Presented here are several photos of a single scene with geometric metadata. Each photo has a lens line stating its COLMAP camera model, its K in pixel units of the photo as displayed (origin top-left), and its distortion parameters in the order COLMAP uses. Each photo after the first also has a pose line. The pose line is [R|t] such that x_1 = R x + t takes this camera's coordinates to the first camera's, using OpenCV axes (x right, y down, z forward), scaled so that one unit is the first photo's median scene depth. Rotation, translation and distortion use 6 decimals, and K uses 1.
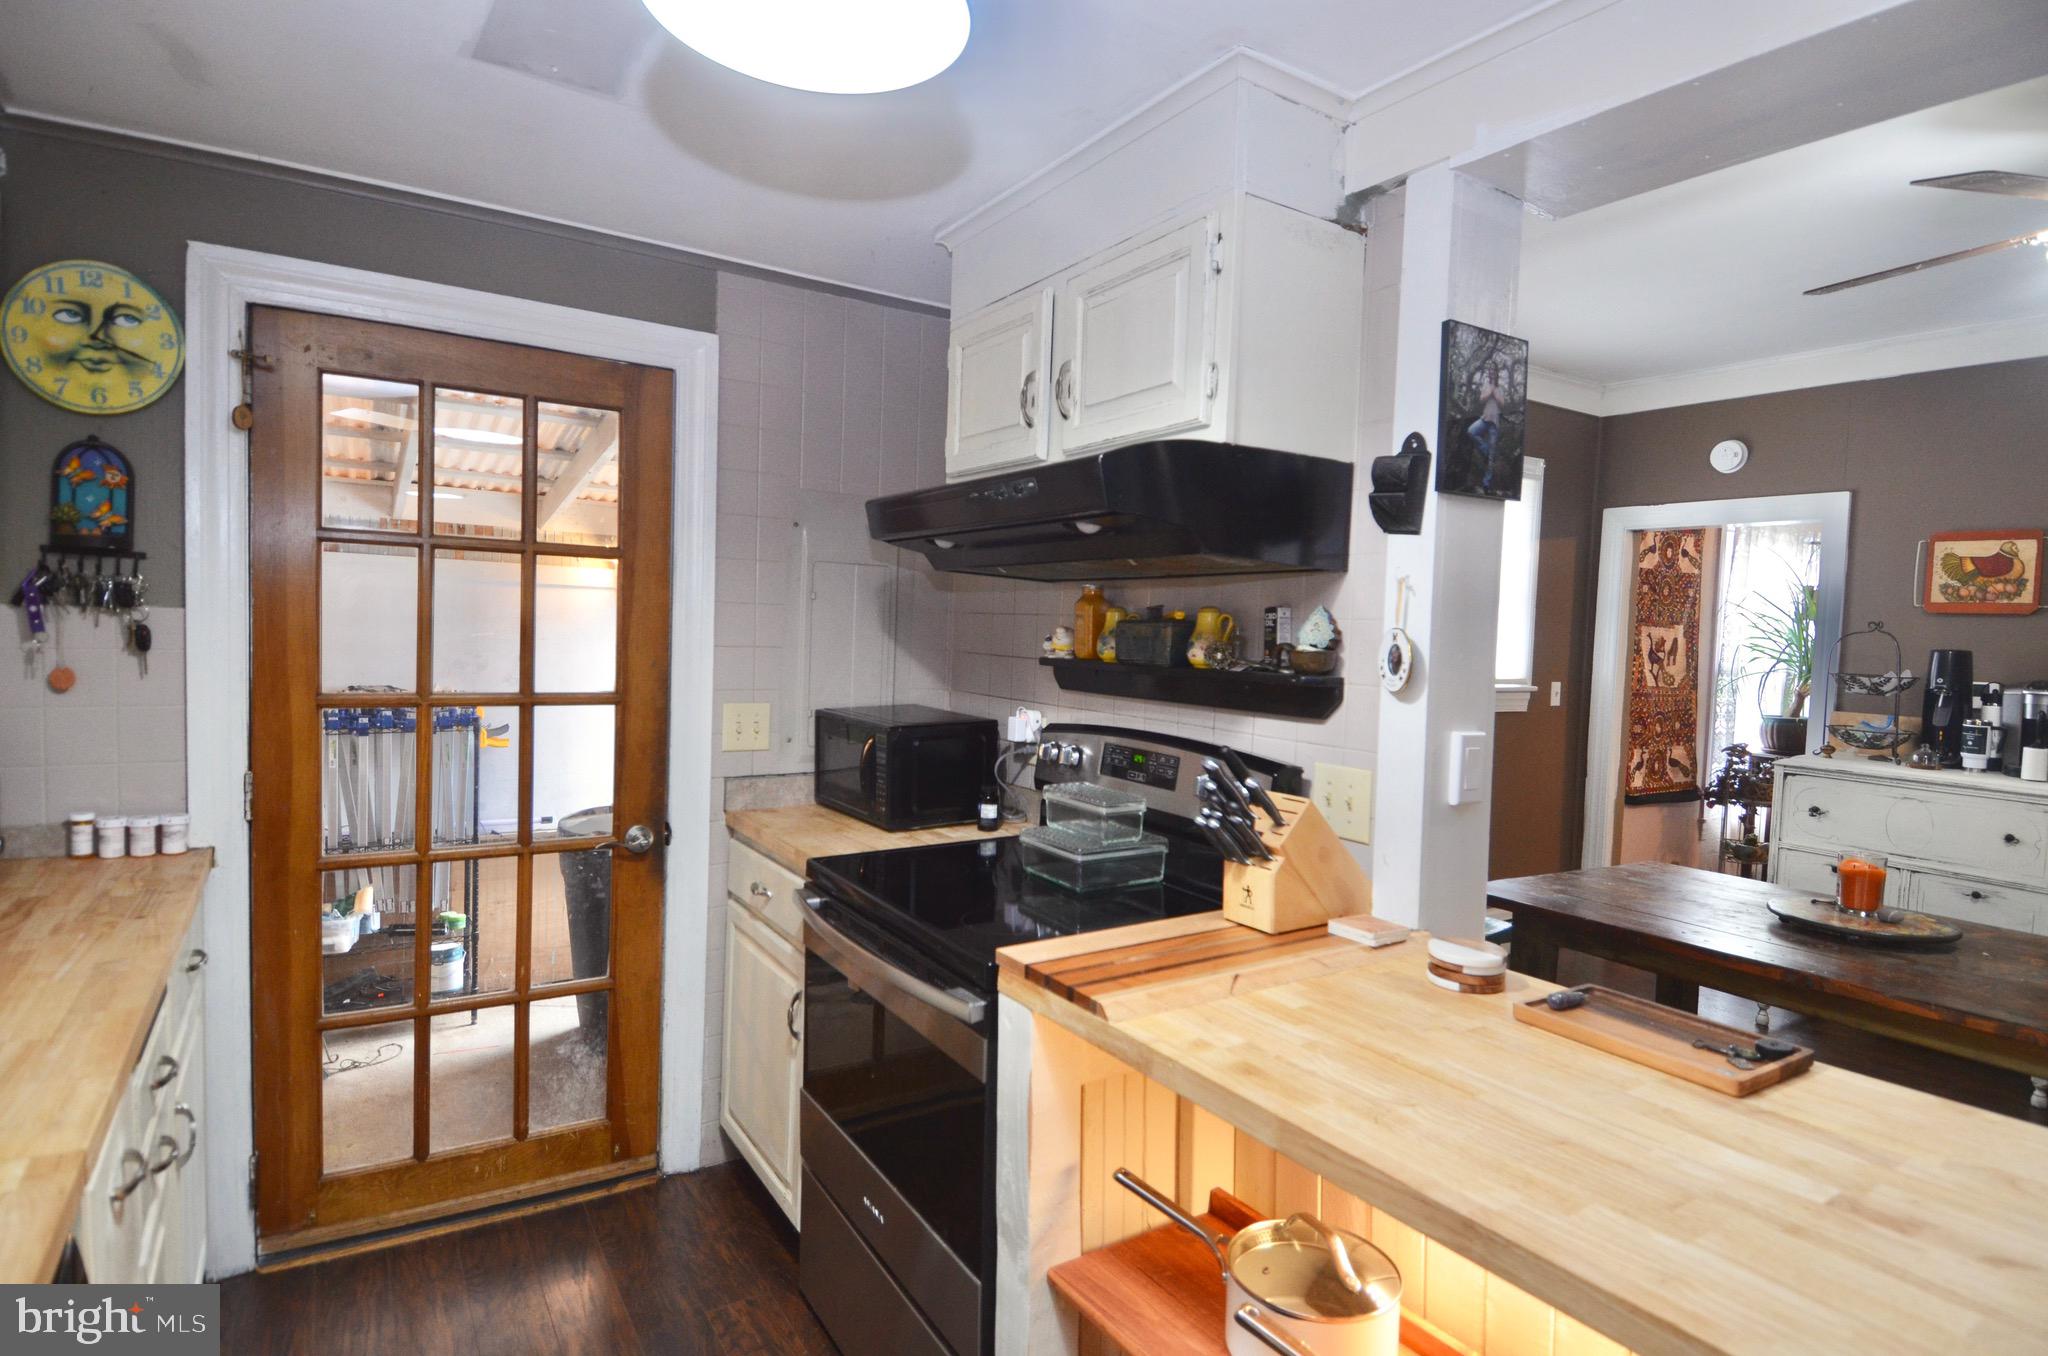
lens RADIAL K [[1064.4, 0, 1034.3], [0, 1064.4, 678.4], [0, 0, 1]] dist [0.030602, -0.034848]
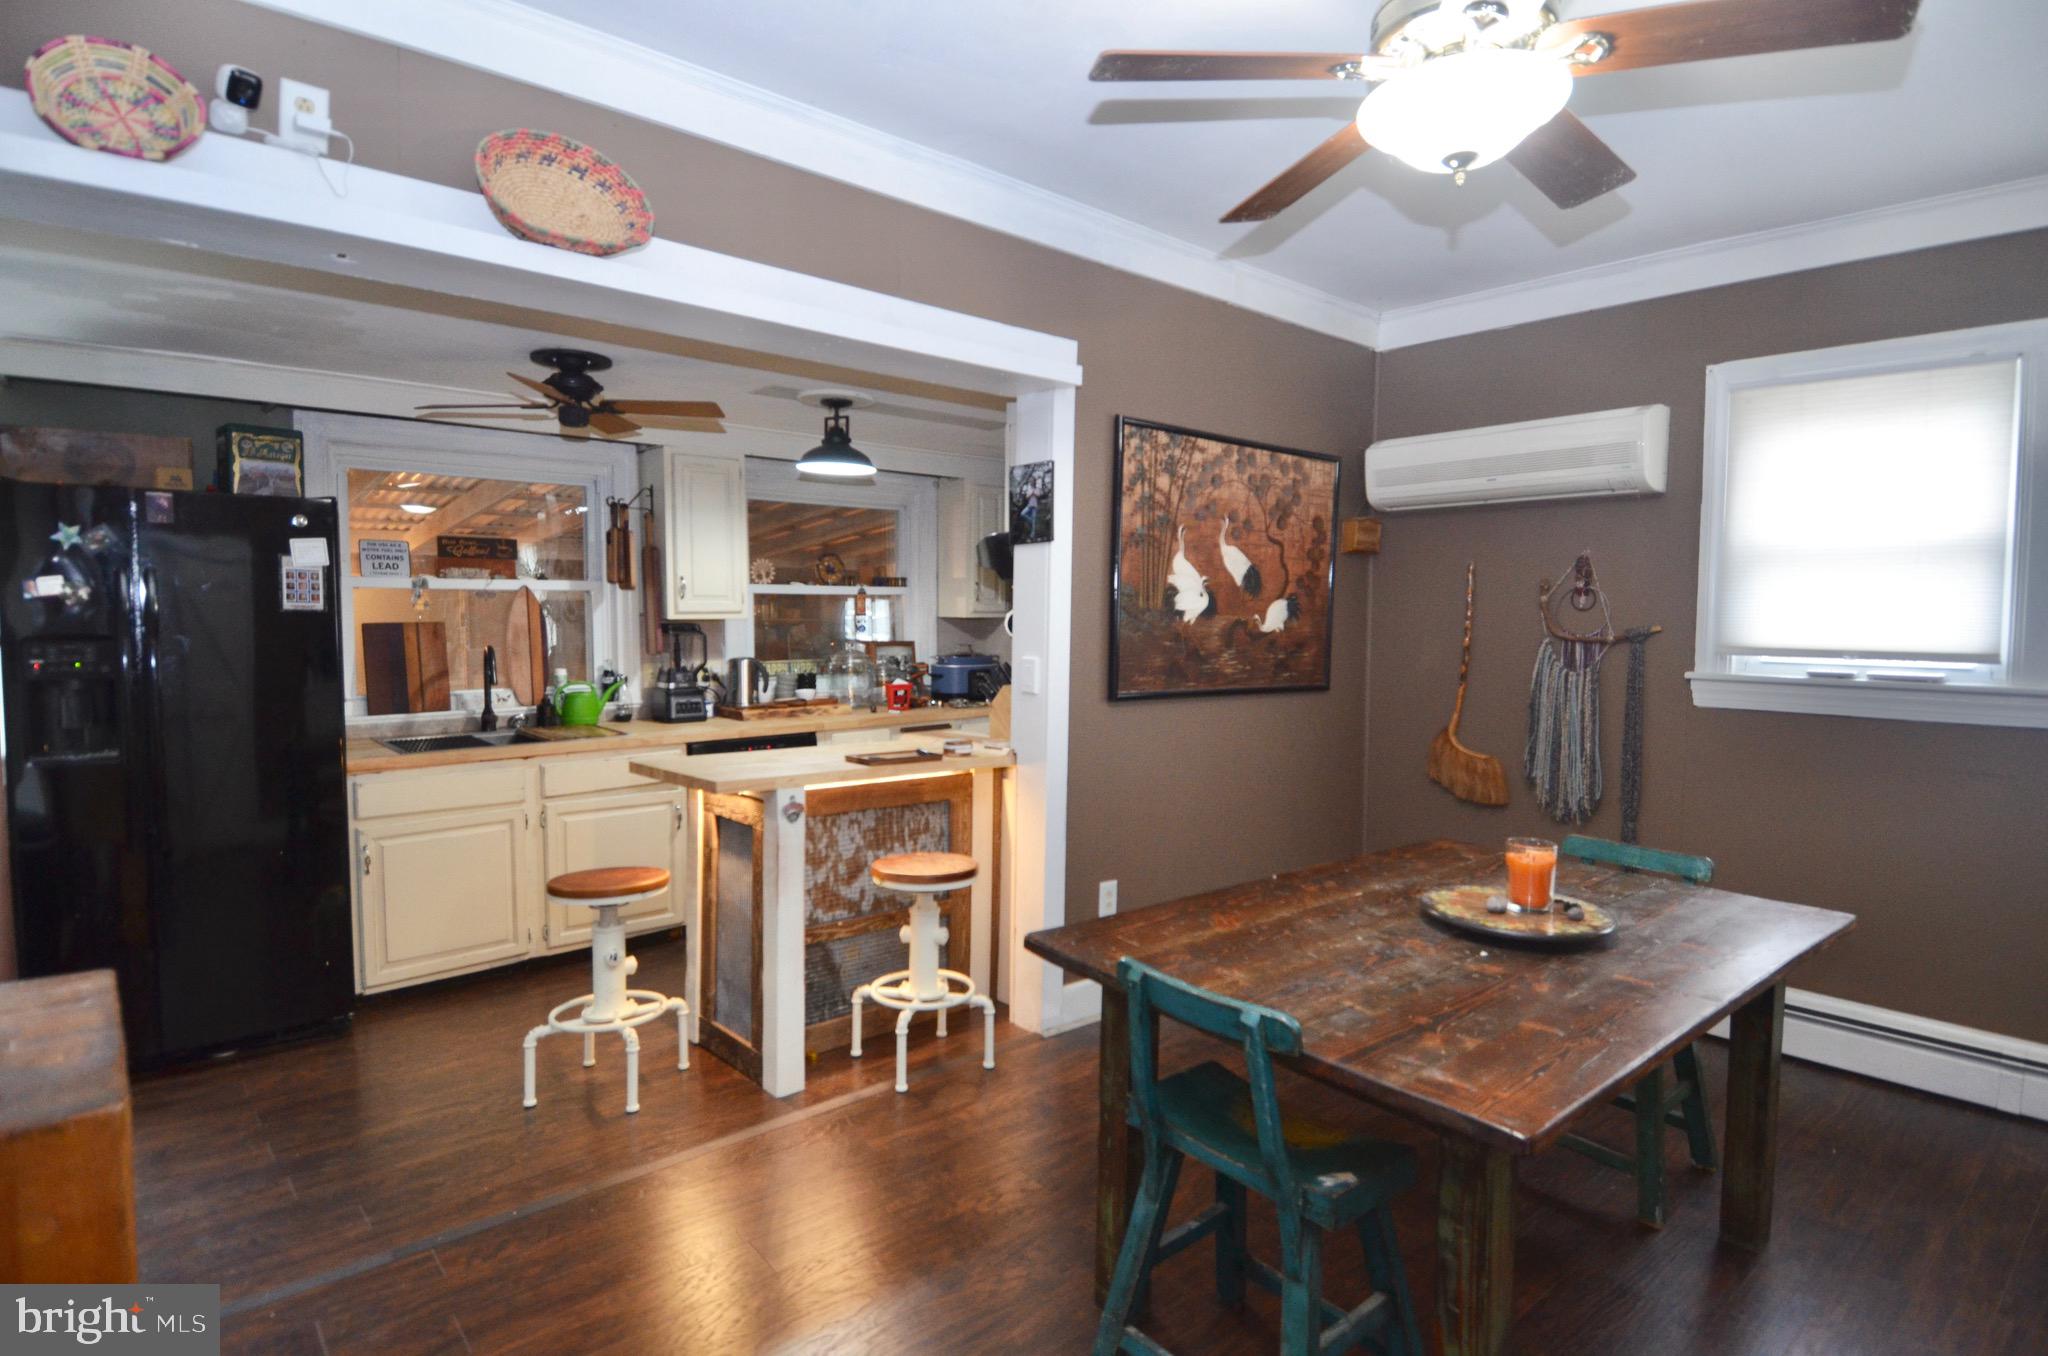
lens RADIAL K [[1064.4, 0, 1043.5], [0, 1064.4, 682.4], [0, 0, 1]] dist [0.030602, -0.034848]
pose [[0.146256, 0.030062, -0.988790, 2.053156], [-0.047331, 0.998606, 0.023359, 0.040418], [0.988114, 0.043384, 0.147475, 0.611395]]
